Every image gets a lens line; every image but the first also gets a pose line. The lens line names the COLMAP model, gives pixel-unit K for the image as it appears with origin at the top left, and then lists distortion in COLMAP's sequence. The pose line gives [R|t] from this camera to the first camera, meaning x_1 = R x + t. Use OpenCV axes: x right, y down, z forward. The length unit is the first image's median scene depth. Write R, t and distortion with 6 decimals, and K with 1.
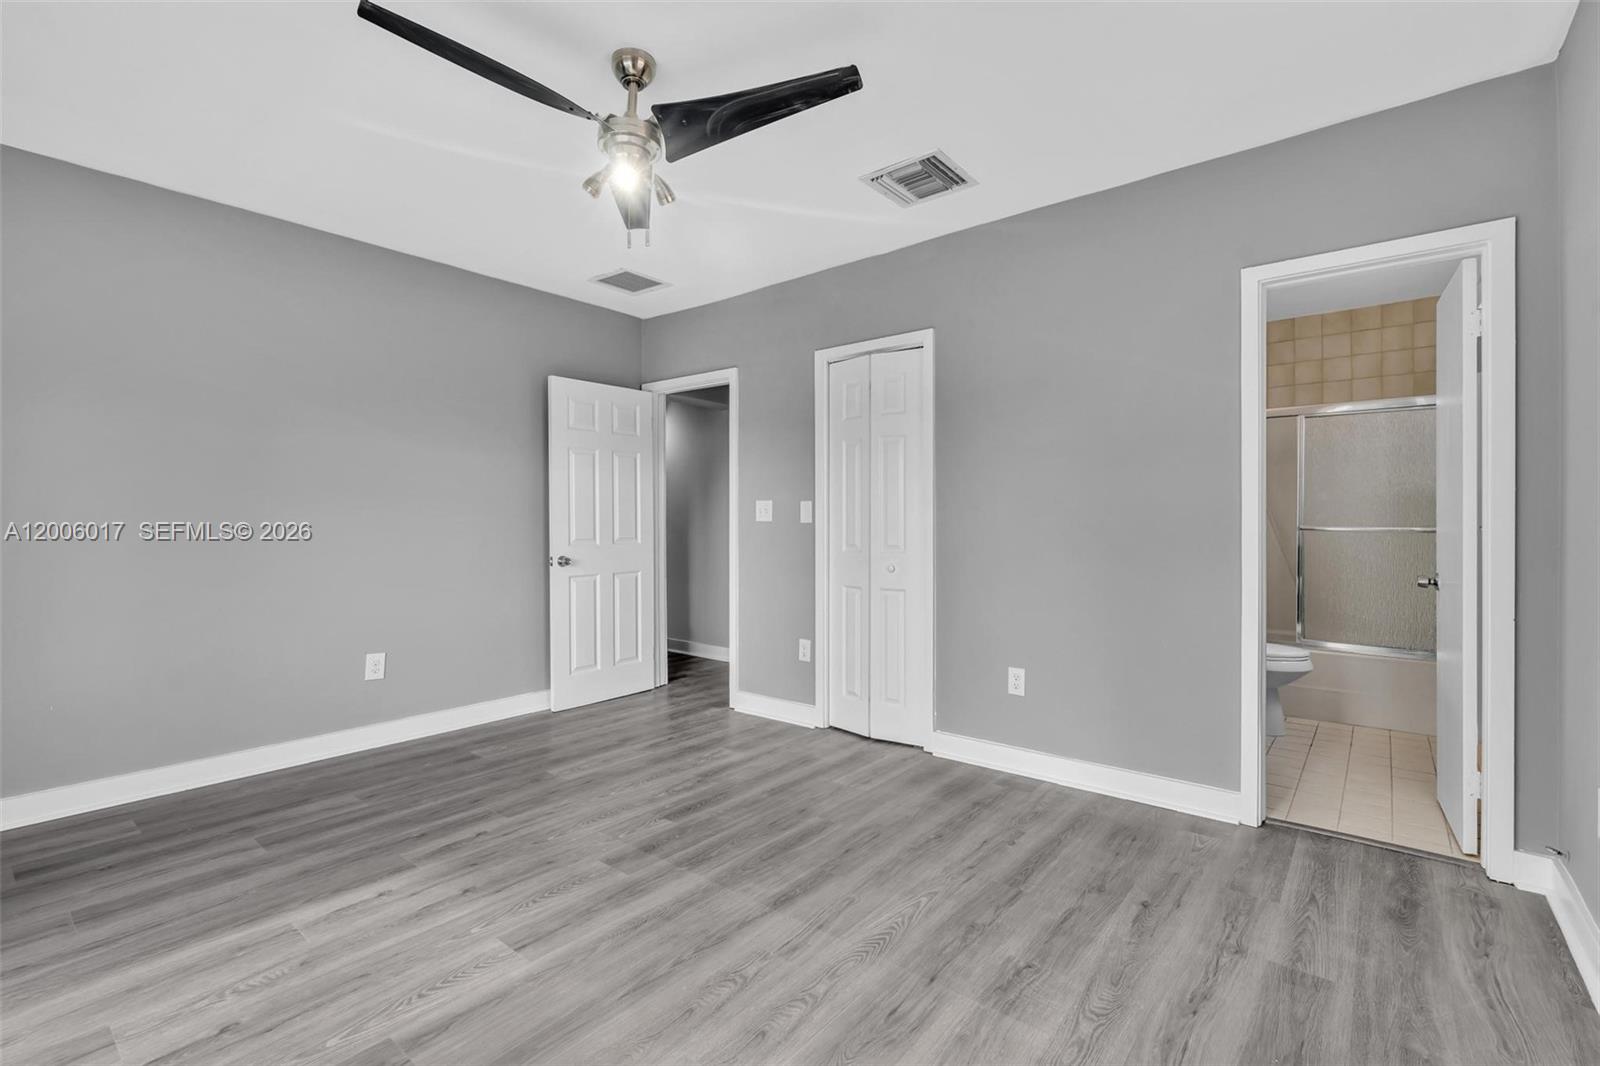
lens RADIAL K [[719.1, 0, 788.5], [0, 719.1, 527.8], [0, 0, 1]] dist [-0.008898, 0.005411]
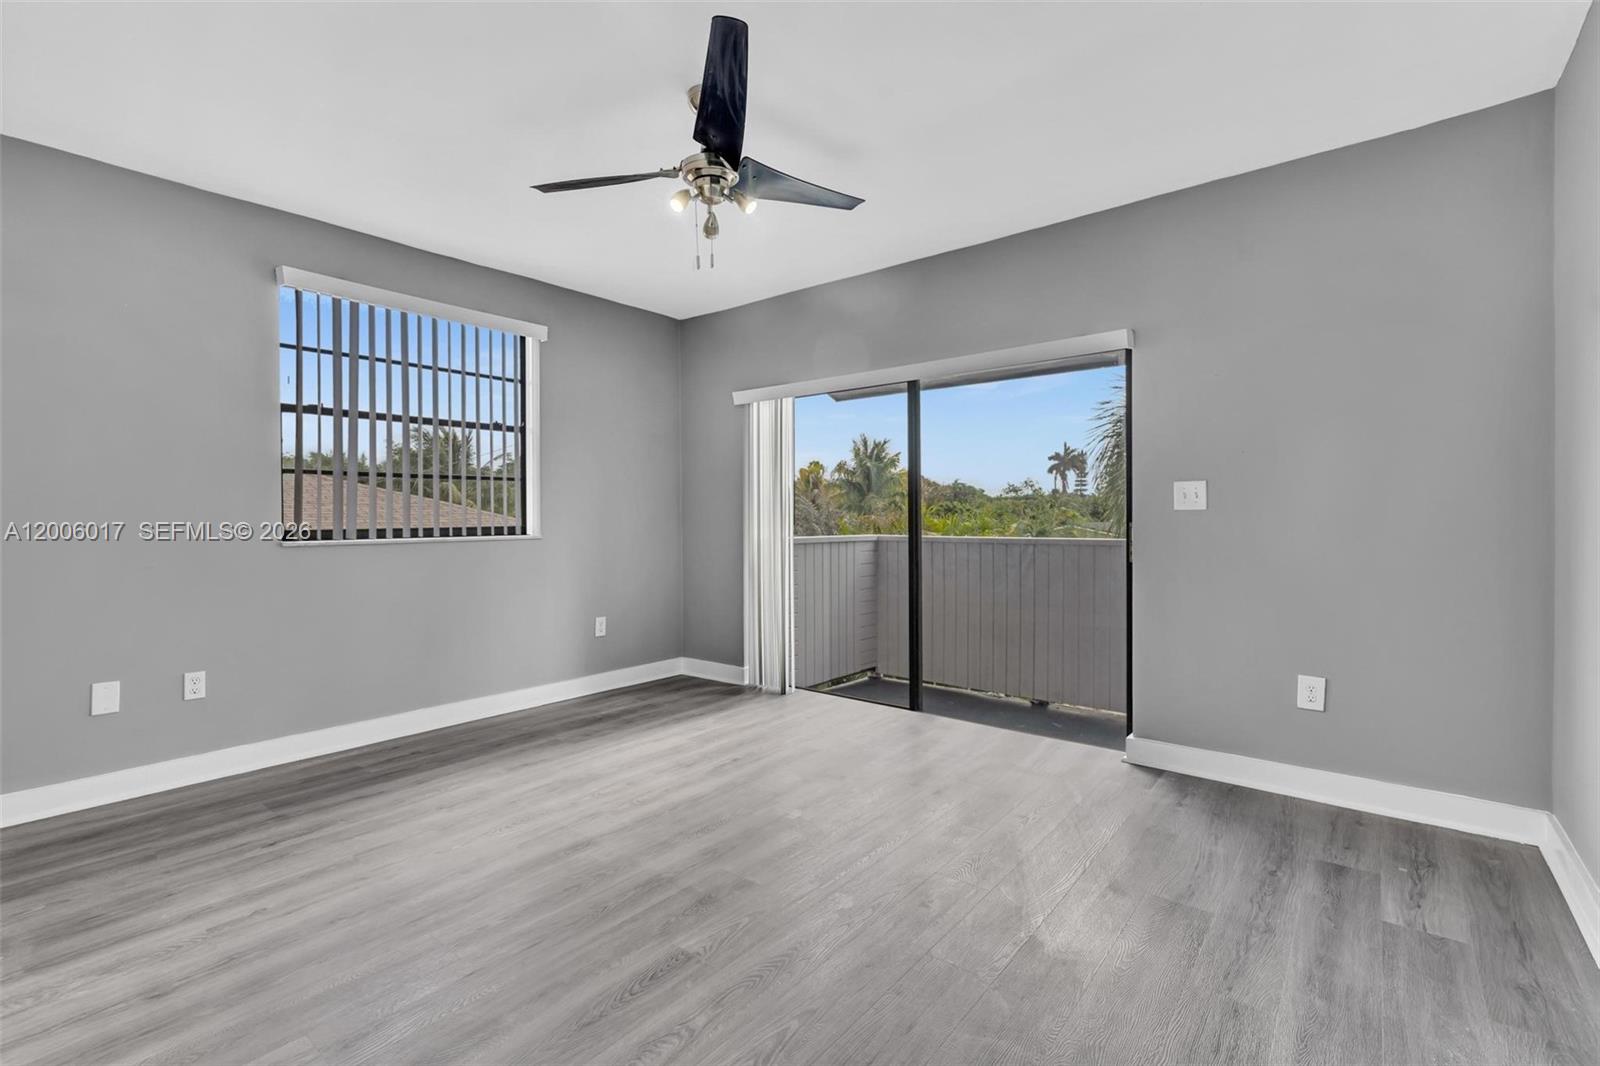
lens RADIAL K [[719.1, 0, 800.6], [0, 719.1, 529.5], [0, 0, 1]] dist [-0.008898, 0.005411]
pose [[-0.999844, 0.004431, -0.017080, -0.271732], [0.004010, 0.999689, 0.024618, -0.008132], [0.017183, 0.024546, -0.999551, 1.705279]]
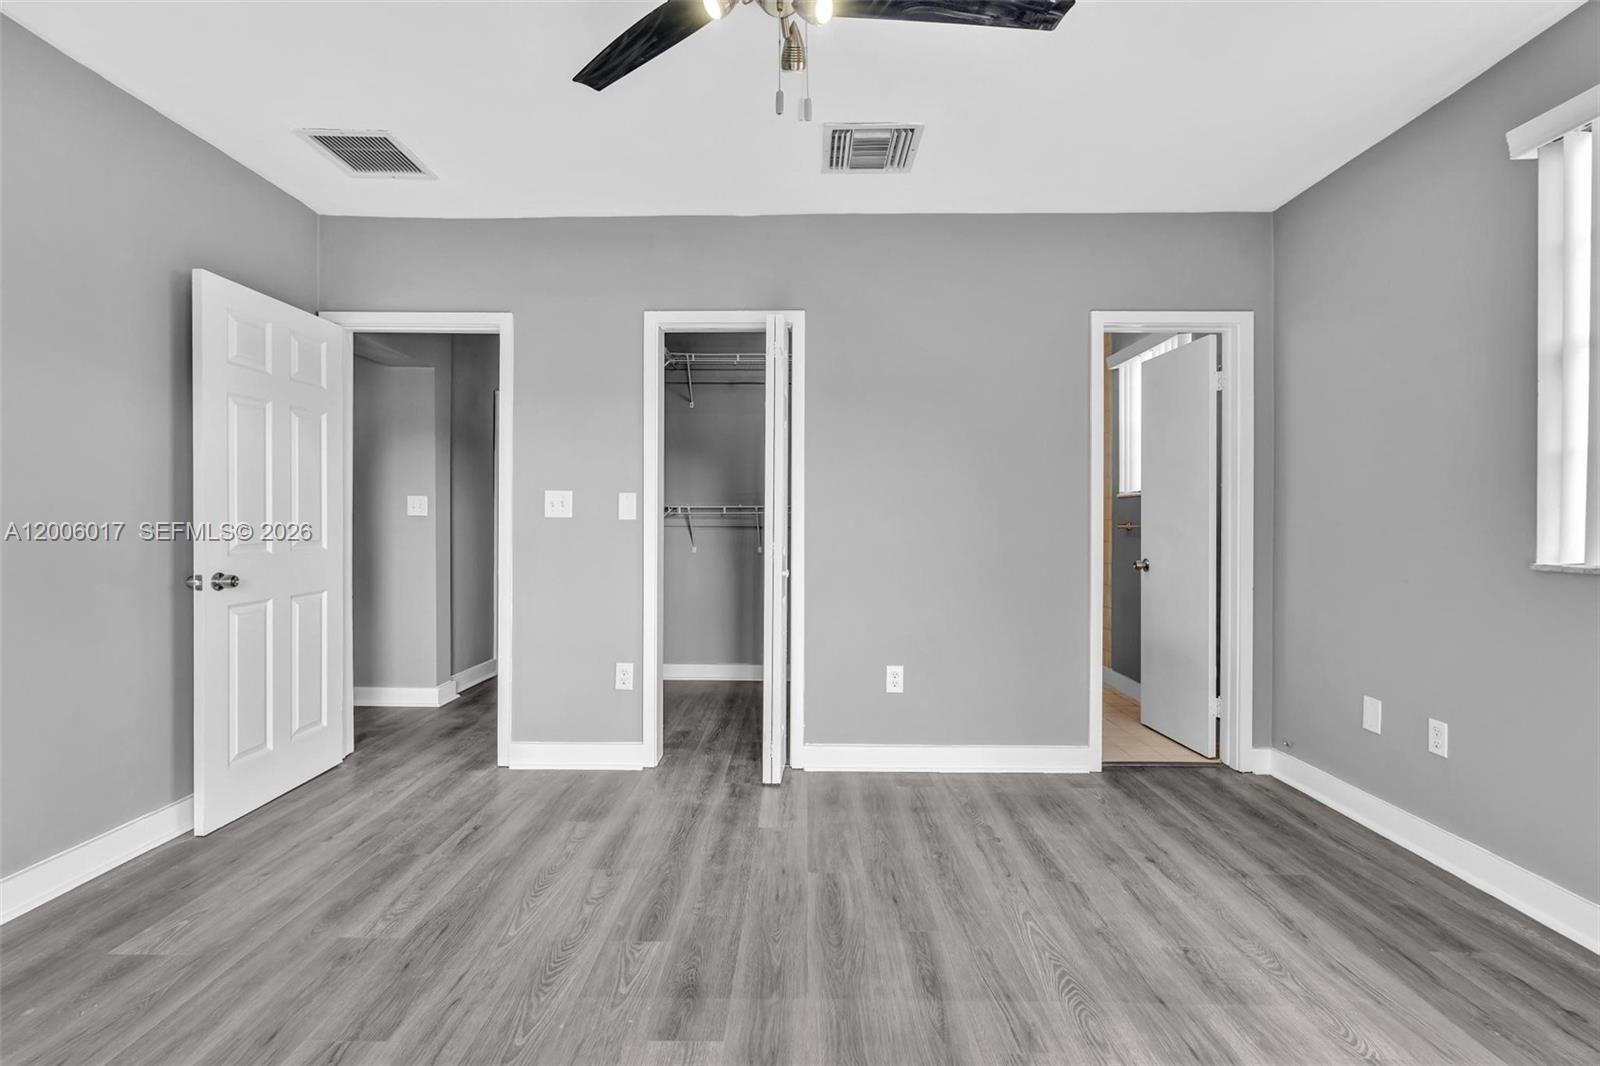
lens RADIAL K [[719.1, 0, 795.6], [0, 719.1, 523.9], [0, 0, 1]] dist [-0.008898, 0.005411]
pose [[0.779359, 0.000992, 0.626576, -0.508693], [0.000268, 0.999998, -0.001917, -0.000857], [-0.626577, 0.001662, 0.779358, 0.370767]]
